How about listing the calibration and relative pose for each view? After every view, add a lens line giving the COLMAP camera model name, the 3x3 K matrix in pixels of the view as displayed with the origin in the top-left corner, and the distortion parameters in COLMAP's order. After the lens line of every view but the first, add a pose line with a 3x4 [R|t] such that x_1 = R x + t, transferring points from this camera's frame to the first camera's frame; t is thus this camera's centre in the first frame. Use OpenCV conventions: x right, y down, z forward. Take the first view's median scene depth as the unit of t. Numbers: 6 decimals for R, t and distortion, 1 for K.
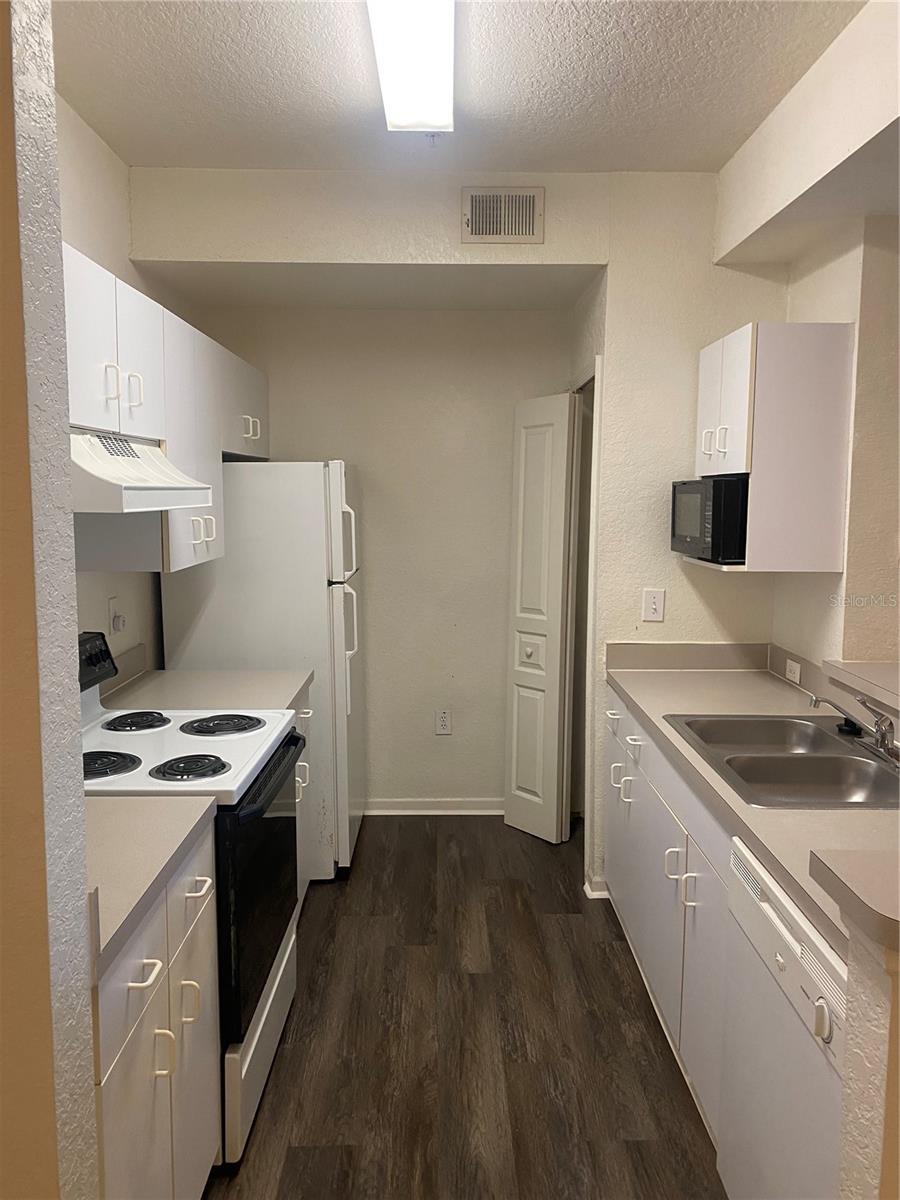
lens RADIAL K [[913.8, 0, 455.0], [0, 913.8, 581.0], [0, 0, 1]] dist [0.054077, -0.092764]
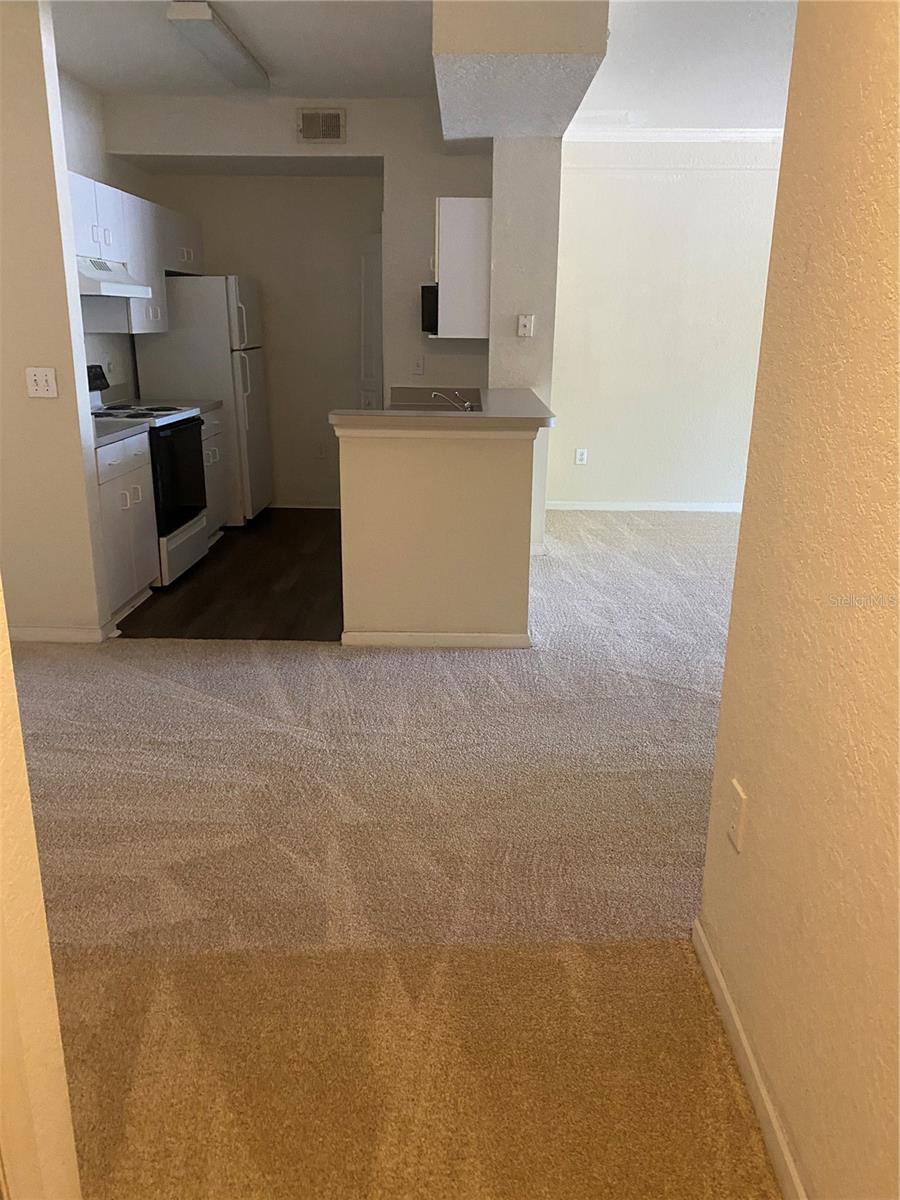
lens RADIAL K [[908.1, 0, 445.4], [0, 908.1, 591.7], [0, 0, 1]] dist [0.008418, -0.001744]
pose [[0.999416, 0.018375, -0.028826, 0.339182], [-0.012706, 0.982513, 0.185761, 0.131216], [0.031736, -0.185286, 0.982172, -0.792199]]
